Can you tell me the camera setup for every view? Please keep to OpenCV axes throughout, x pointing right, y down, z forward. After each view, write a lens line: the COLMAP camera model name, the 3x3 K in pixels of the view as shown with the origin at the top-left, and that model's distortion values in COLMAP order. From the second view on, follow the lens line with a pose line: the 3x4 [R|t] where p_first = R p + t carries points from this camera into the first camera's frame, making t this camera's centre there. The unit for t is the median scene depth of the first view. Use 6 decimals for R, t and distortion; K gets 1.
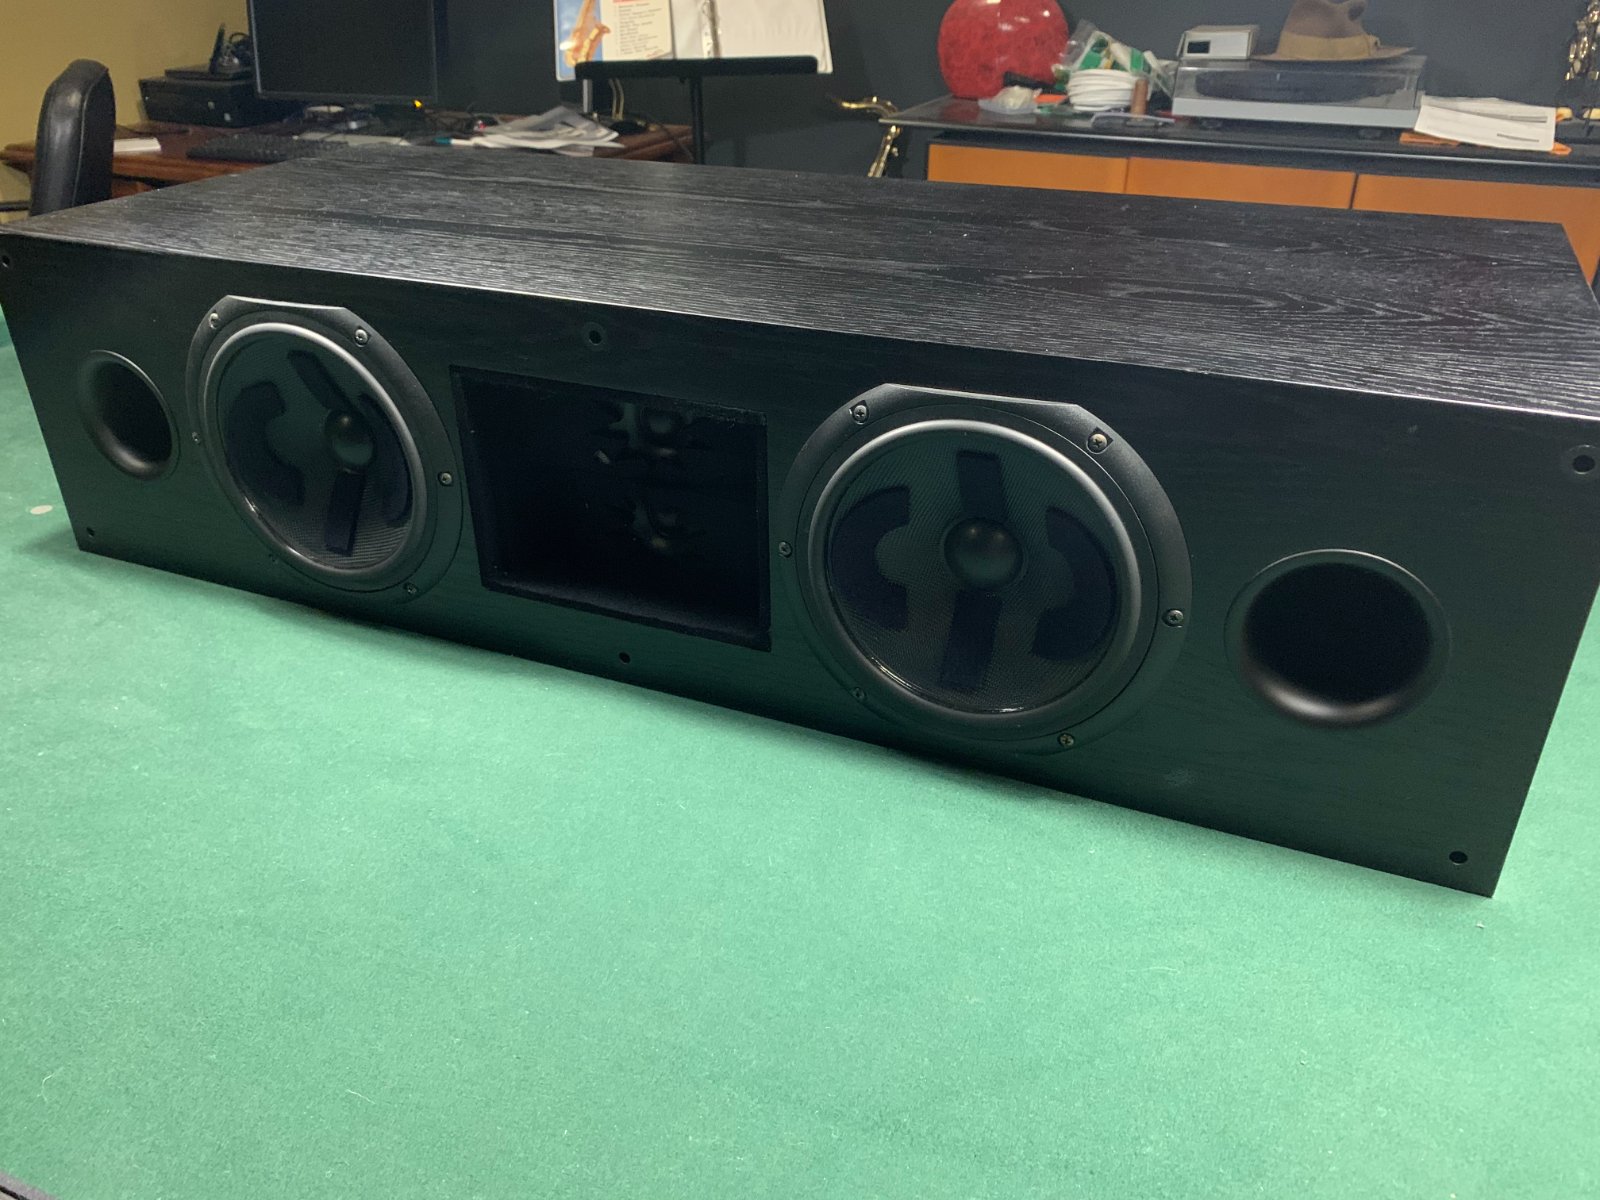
lens RADIAL K [[1247.8, 0, 800.0], [0, 1247.8, 600.0], [0, 0, 1]] dist [-0.005315, 0.012242]
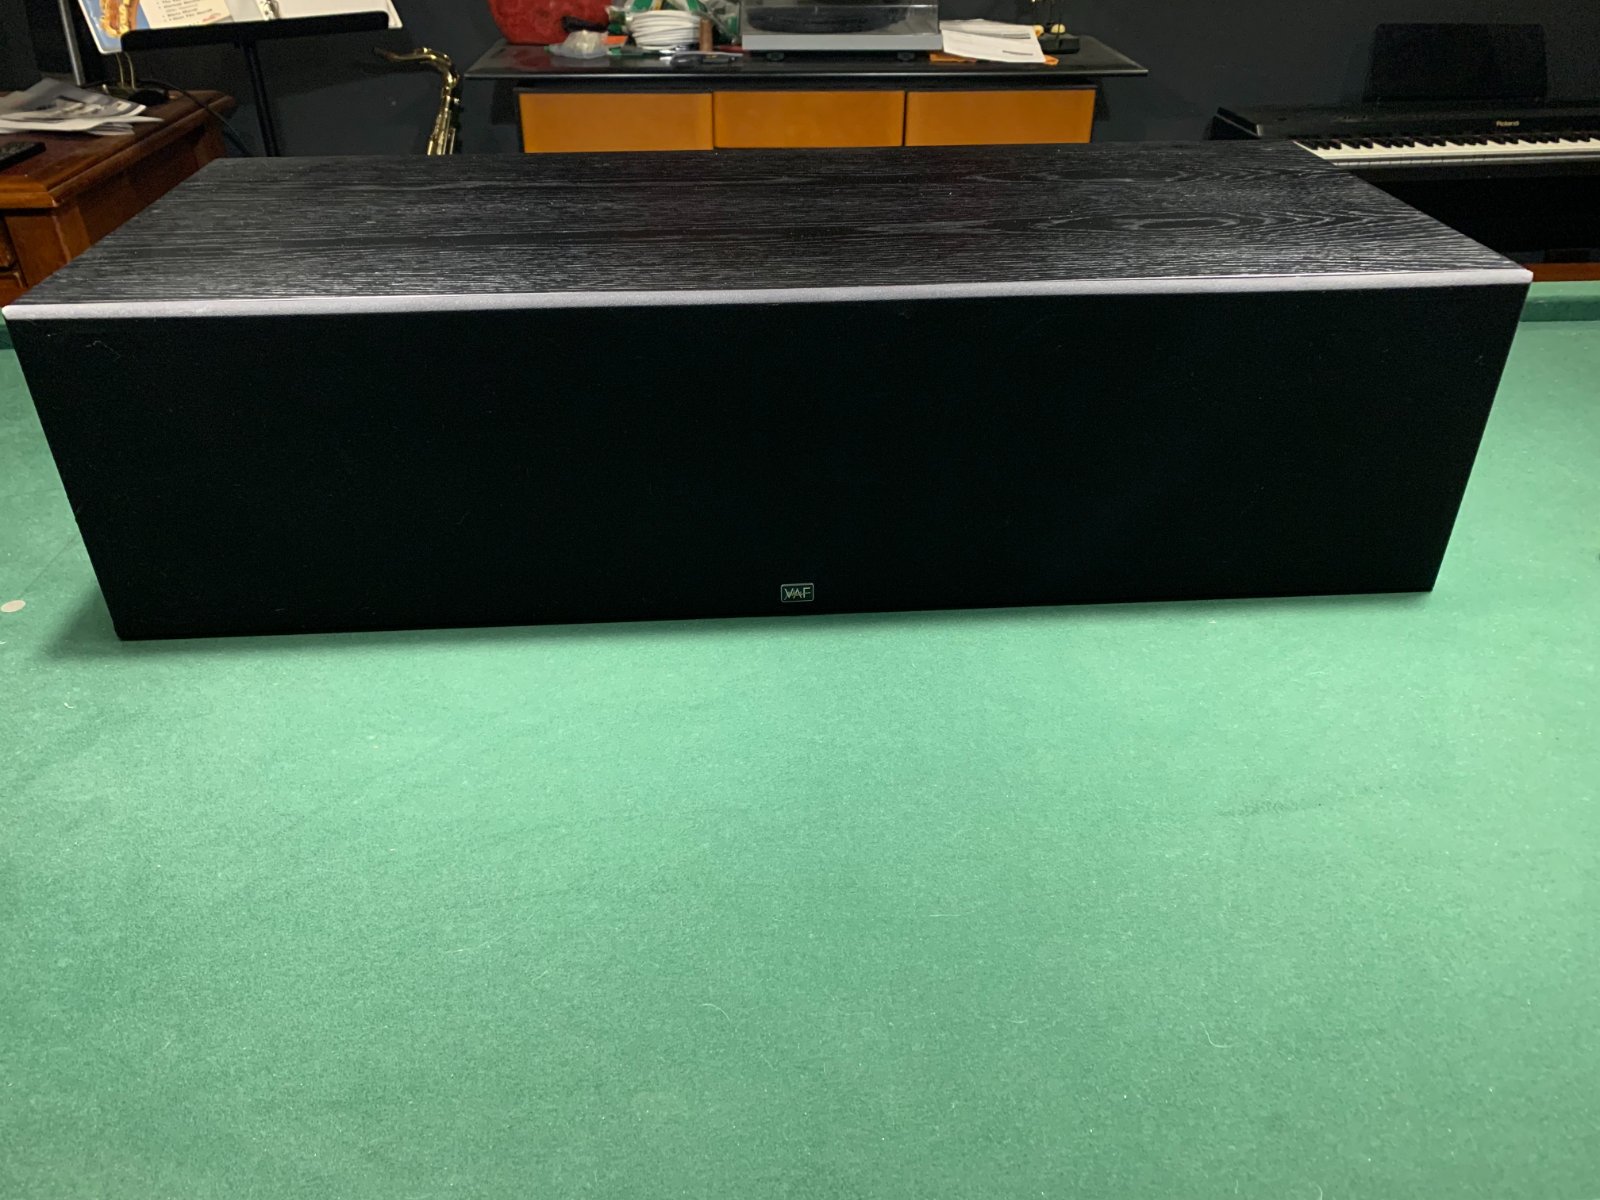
lens RADIAL K [[1247.8, 0, 800.0], [0, 1247.8, 600.0], [0, 0, 1]] dist [-0.005315, 0.012242]
pose [[0.887558, -0.239106, 0.393789, -0.201310], [0.215753, 0.970970, 0.103283, -0.019525], [-0.407053, -0.006709, 0.913380, -0.030013]]
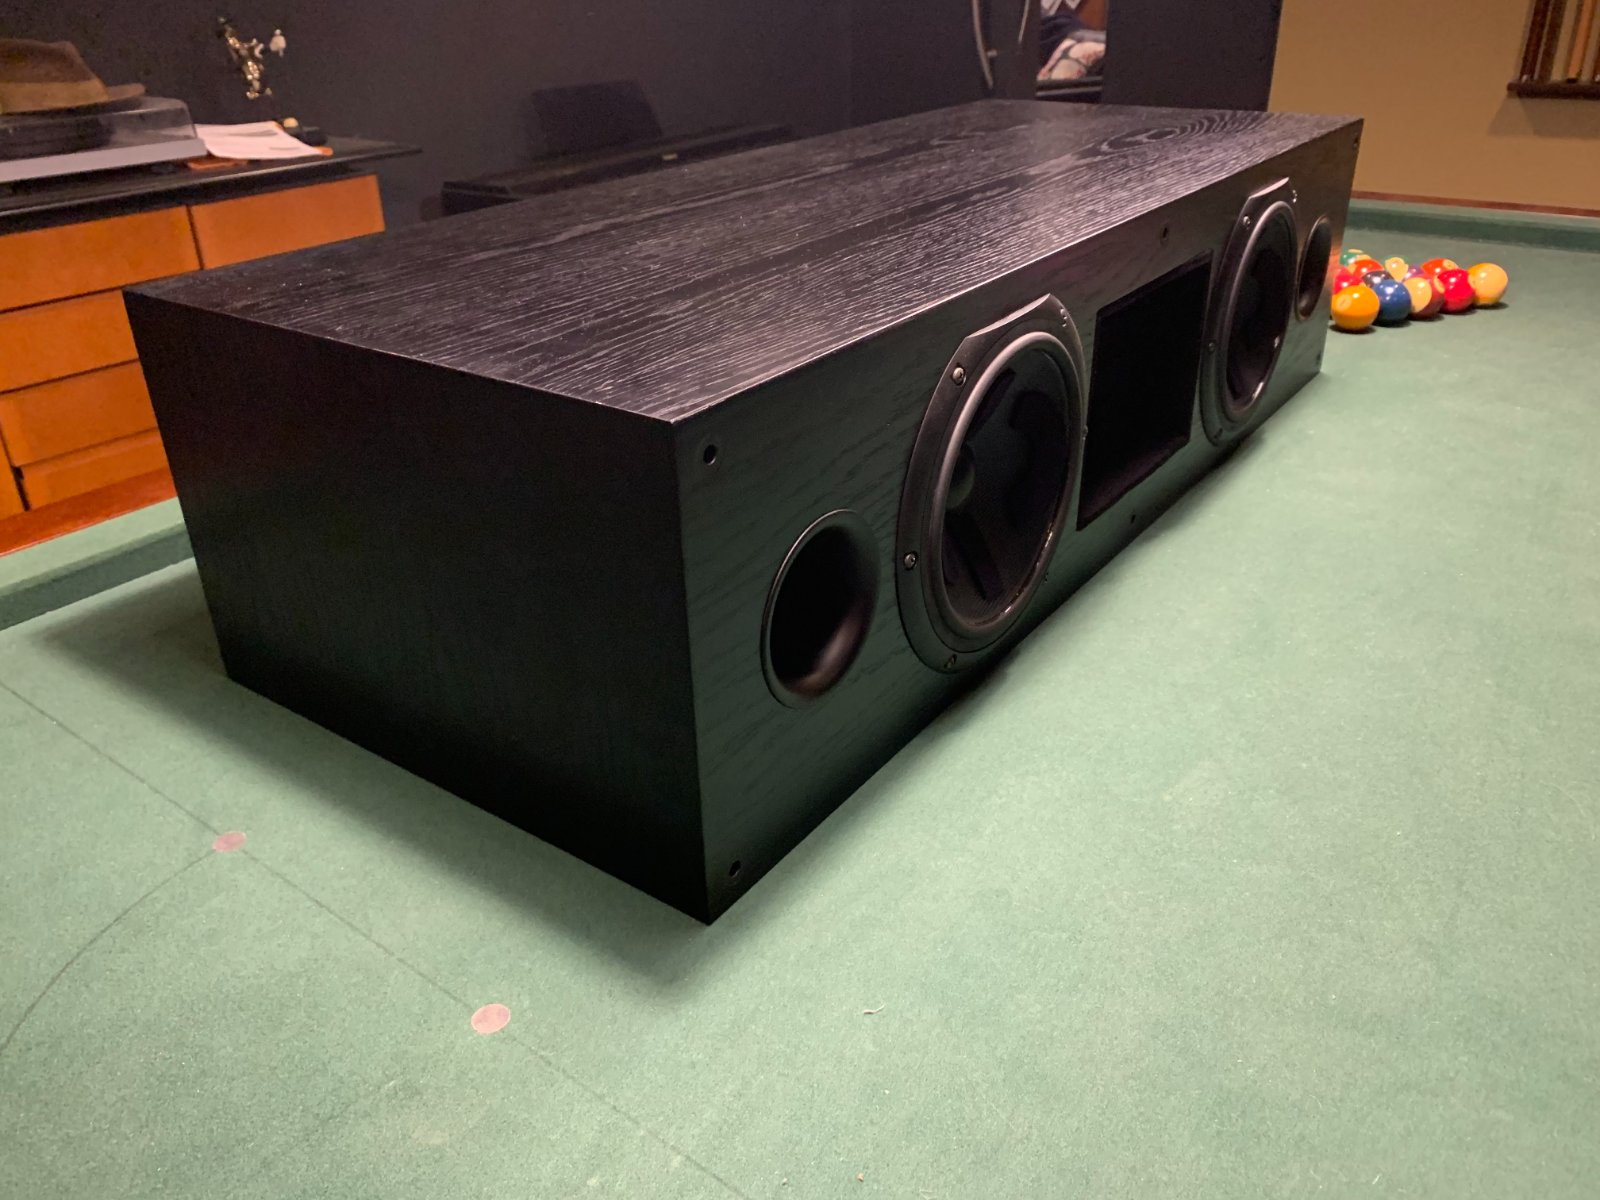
lens RADIAL K [[1247.8, 0, 800.0], [0, 1247.8, 600.0], [0, 0, 1]] dist [-0.005315, 0.012242]
pose [[0.213873, -0.450198, 0.866937, -0.424121], [0.490839, 0.816832, 0.303089, -0.136390], [-0.844592, 0.360703, 0.395673, 0.282880]]
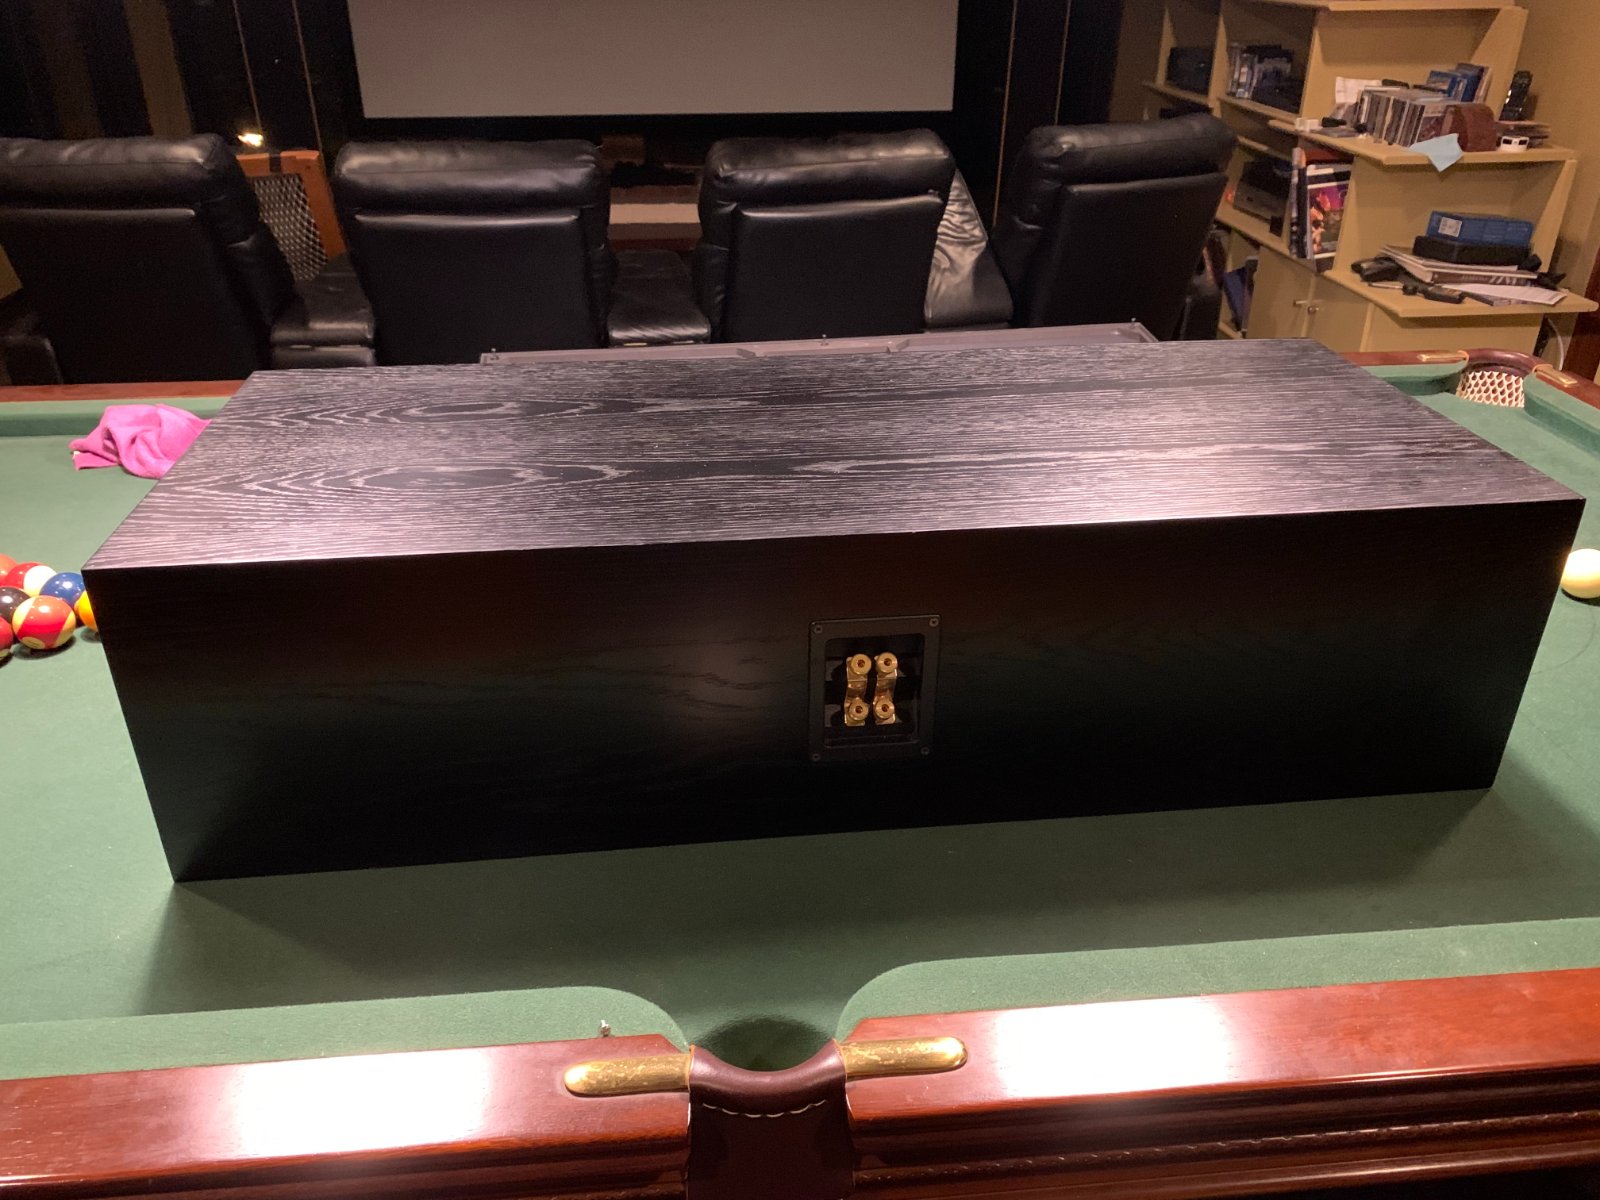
lens RADIAL K [[1232.4, 0, 800.0], [0, 1232.4, 600.0], [0, 0, 1]] dist [0.058869, 0.001158]
pose [[-0.863382, 0.246338, -0.440327, 0.192759], [-0.236869, 0.572668, 0.784822, -0.394952], [0.445493, 0.781901, -0.436081, 0.571849]]
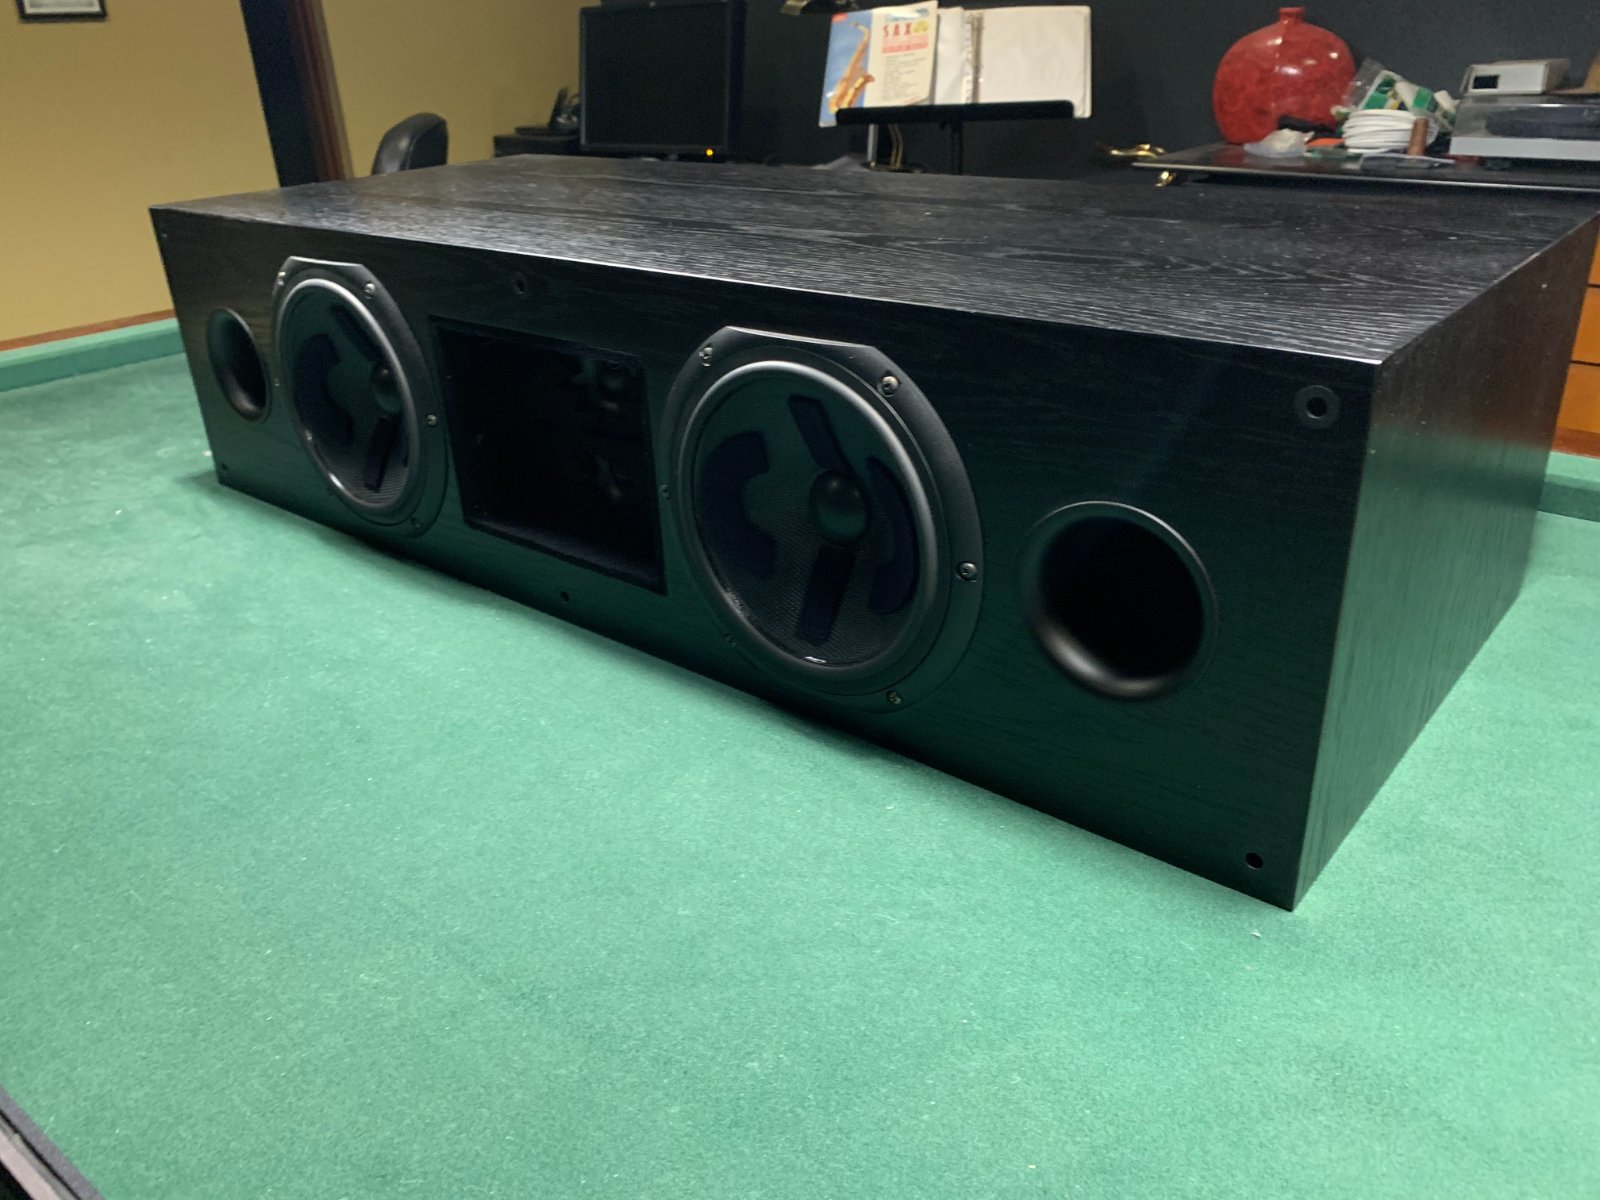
lens RADIAL K [[1247.8, 0, 800.0], [0, 1247.8, 600.0], [0, 0, 1]] dist [-0.005315, 0.012242]
pose [[0.958850, 0.092924, -0.268274, 0.112554], [-0.106706, 0.993593, -0.037225, 0.022411], [0.263097, 0.064320, 0.962623, 0.007725]]
